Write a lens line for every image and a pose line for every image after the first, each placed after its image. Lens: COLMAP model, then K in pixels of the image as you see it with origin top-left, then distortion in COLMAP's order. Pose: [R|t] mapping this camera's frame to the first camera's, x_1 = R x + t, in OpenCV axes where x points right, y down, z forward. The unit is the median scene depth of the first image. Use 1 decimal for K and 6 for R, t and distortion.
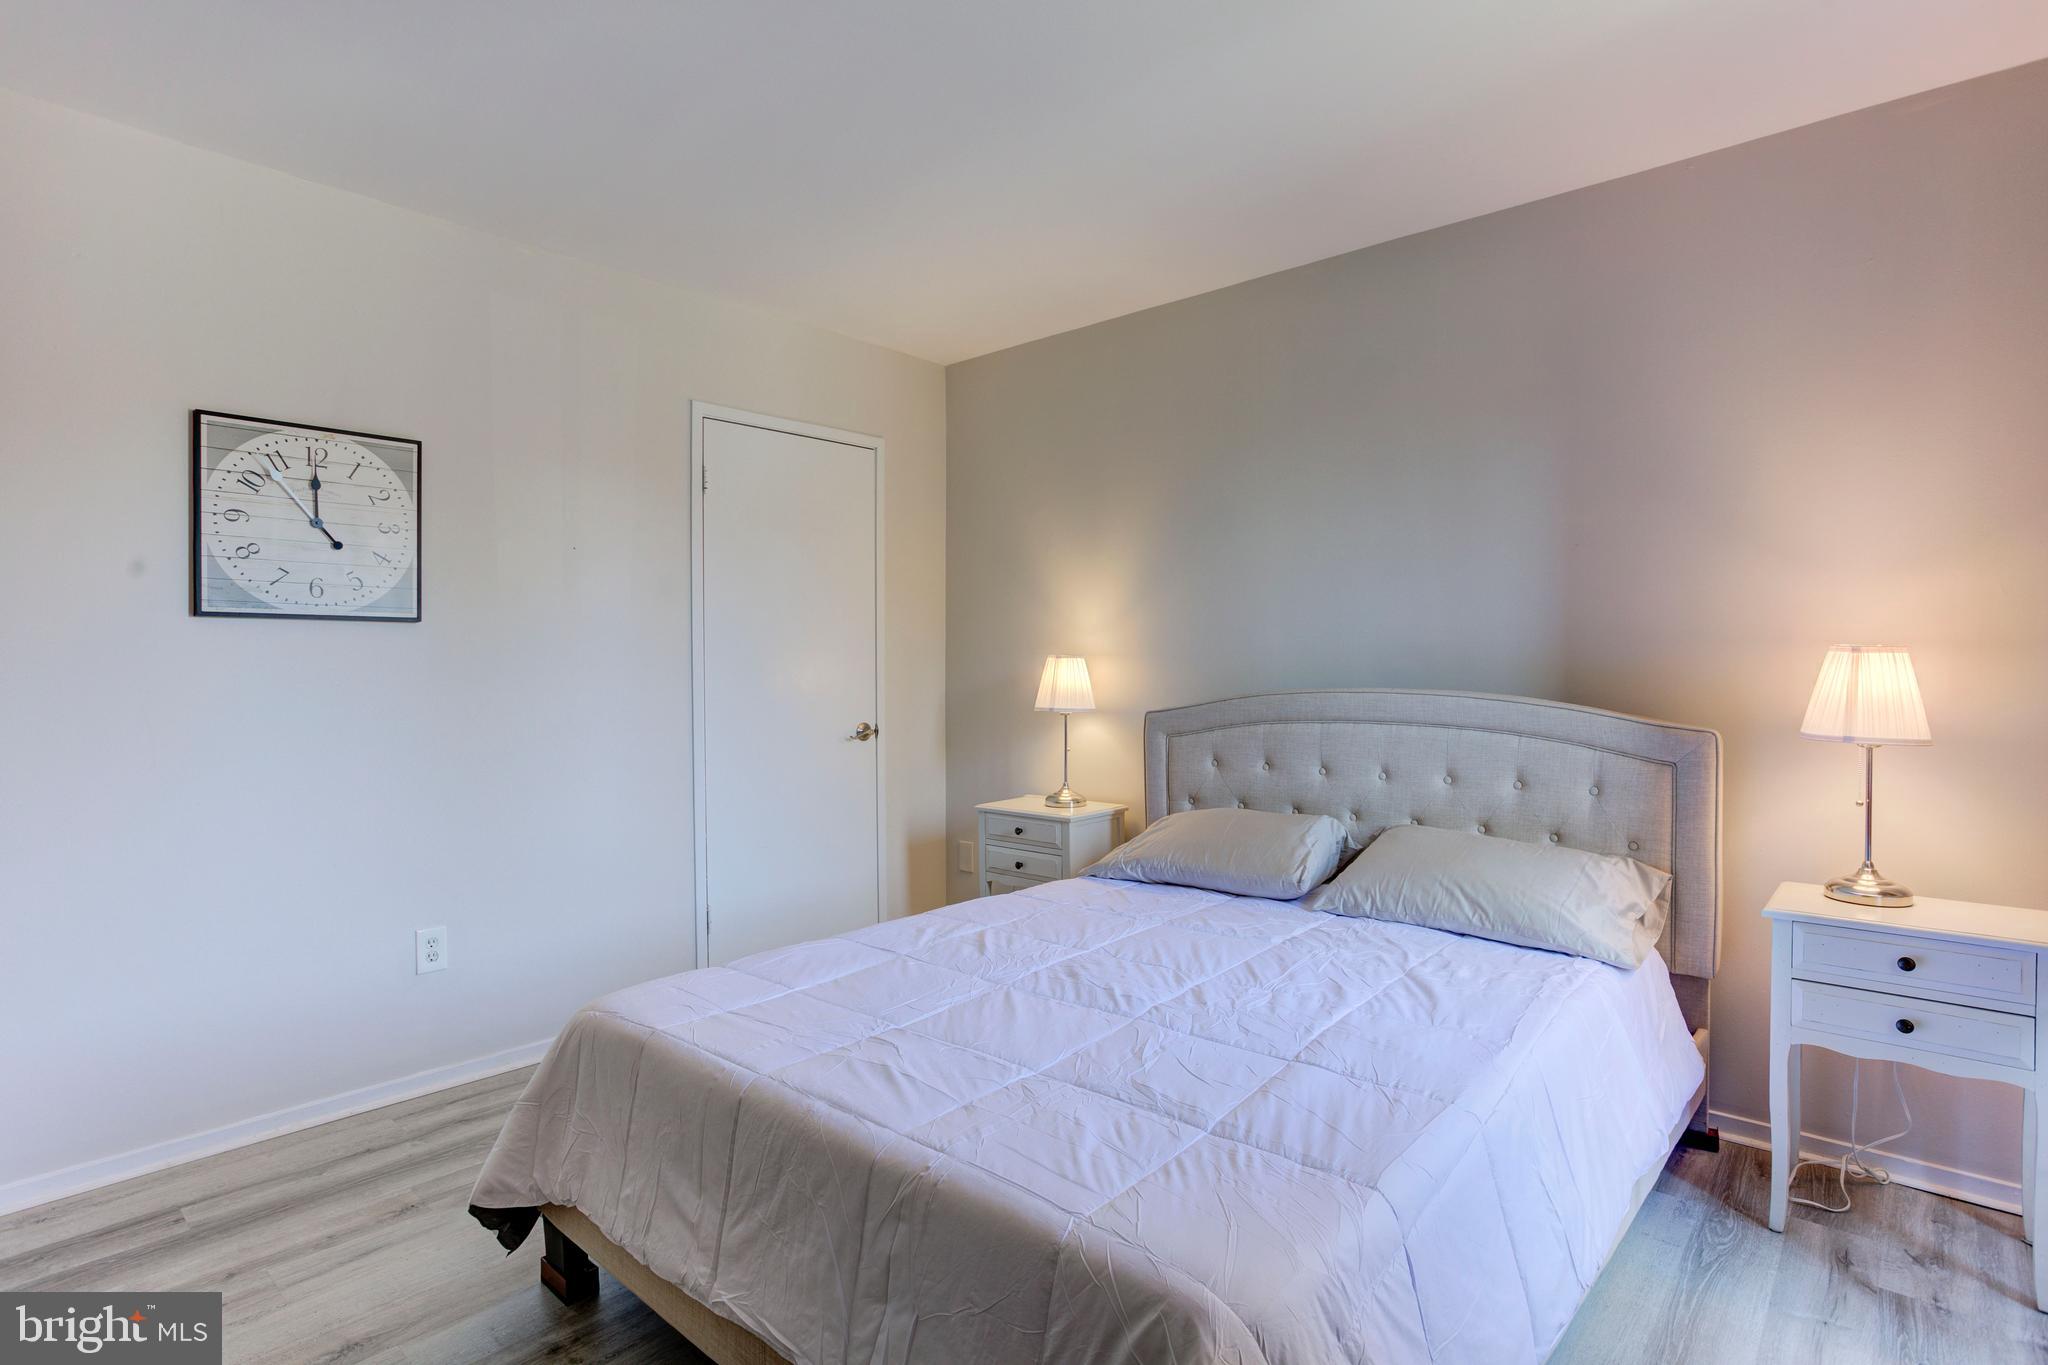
lens RADIAL K [[1122.2, 0, 1024.0], [0, 1122.2, 682.5], [0, 0, 1]] dist [-0.000044, -0.000012]
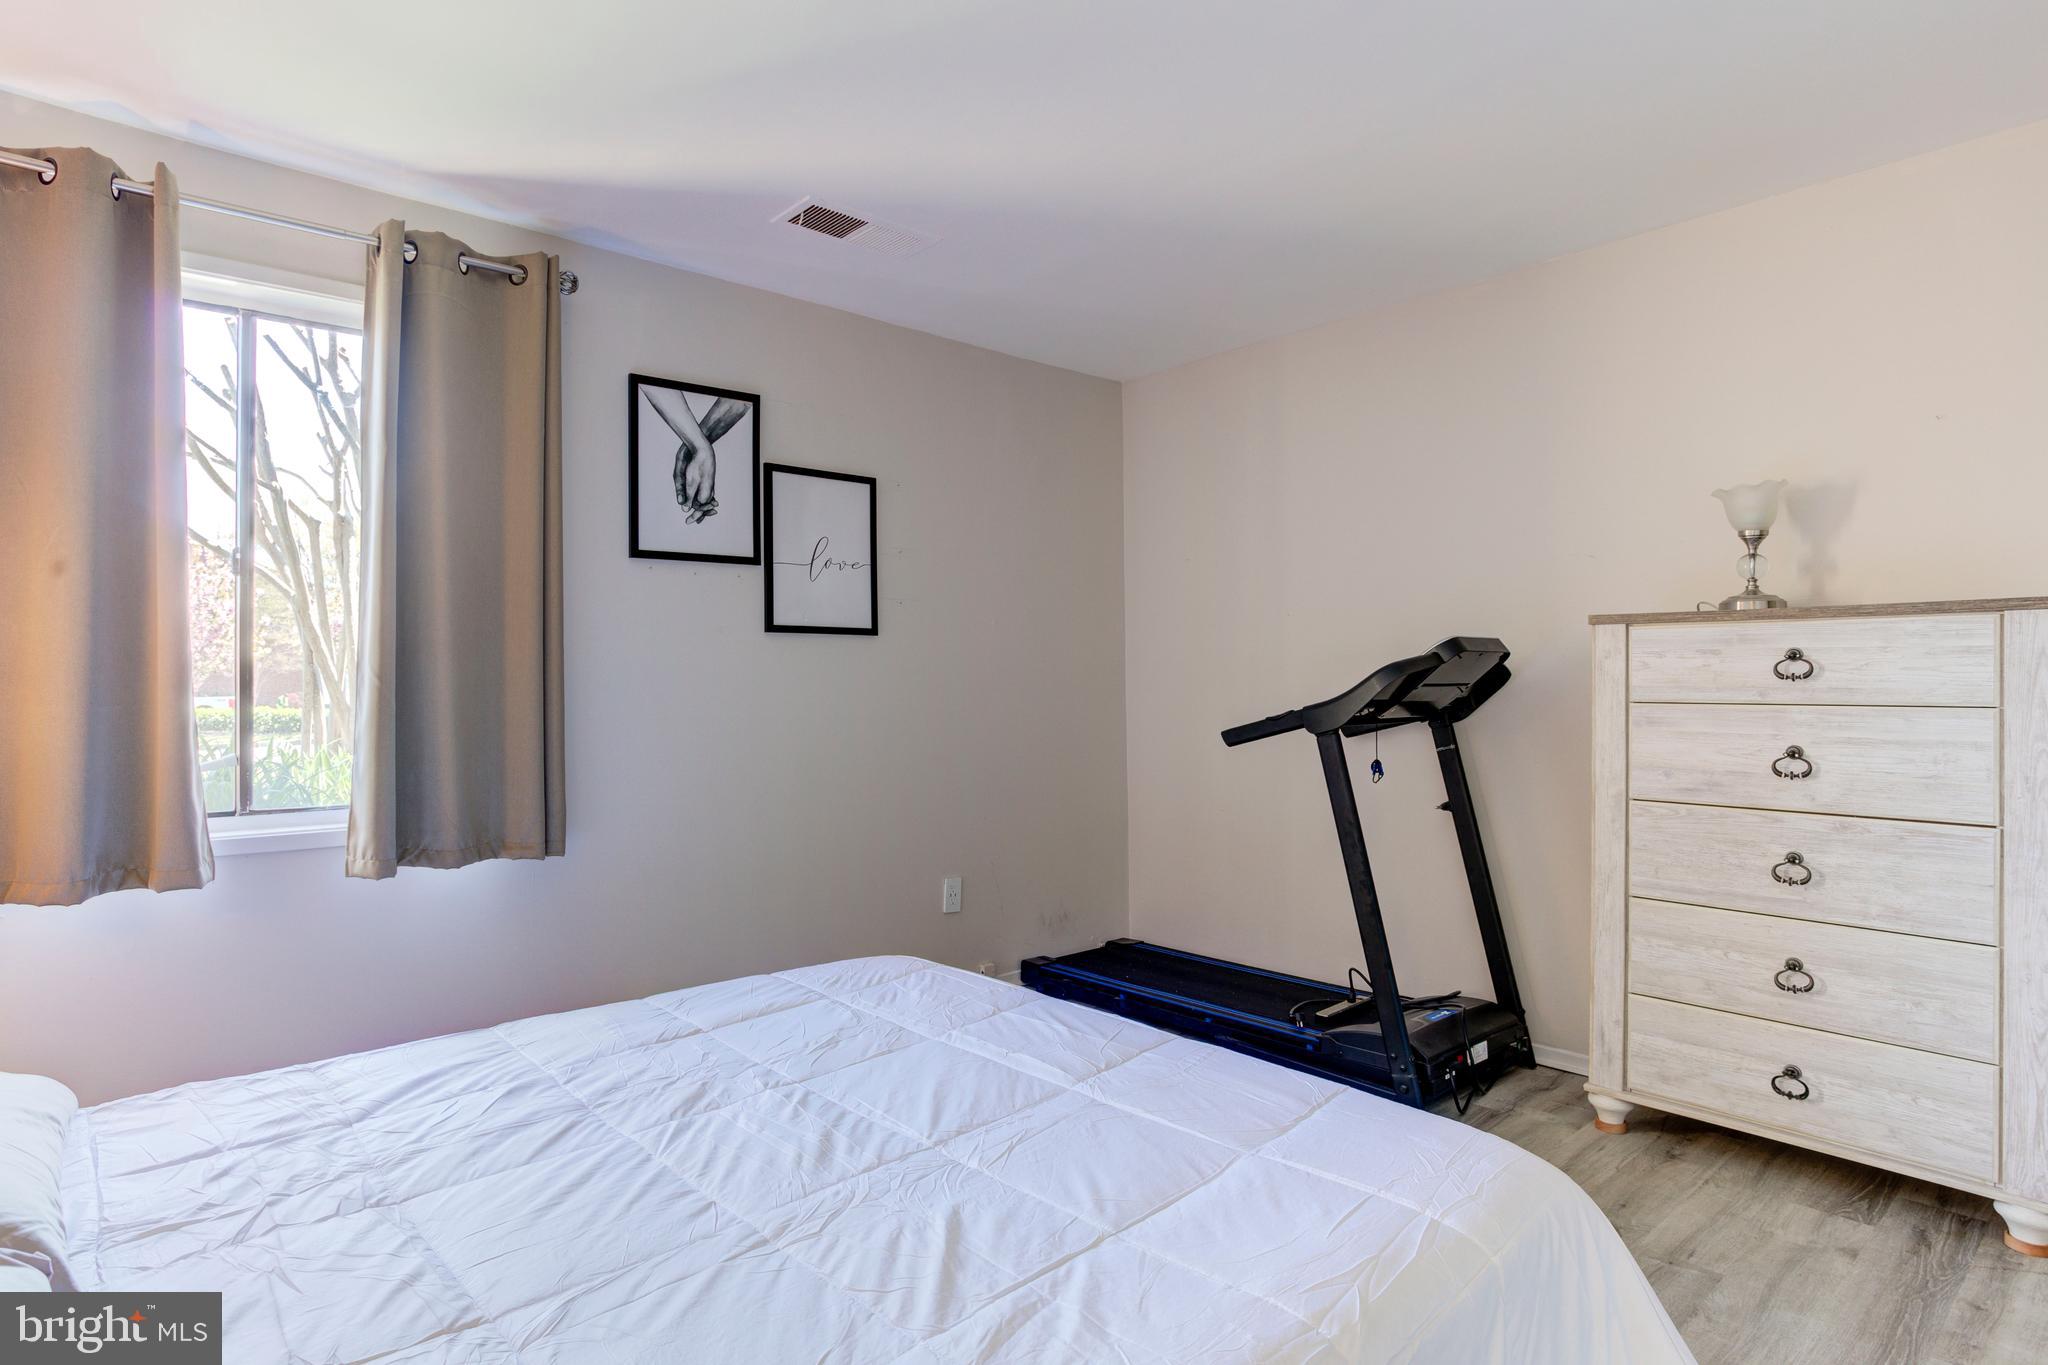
lens RADIAL K [[1122.2, 0, 1024.0], [0, 1122.2, 682.5], [0, 0, 1]] dist [-0.000044, -0.000012]
pose [[-0.999075, 0.005167, 0.042700, -0.108364], [0.005344, 0.999978, 0.004023, -0.012131], [-0.042678, 0.004247, -0.999080, 1.767289]]
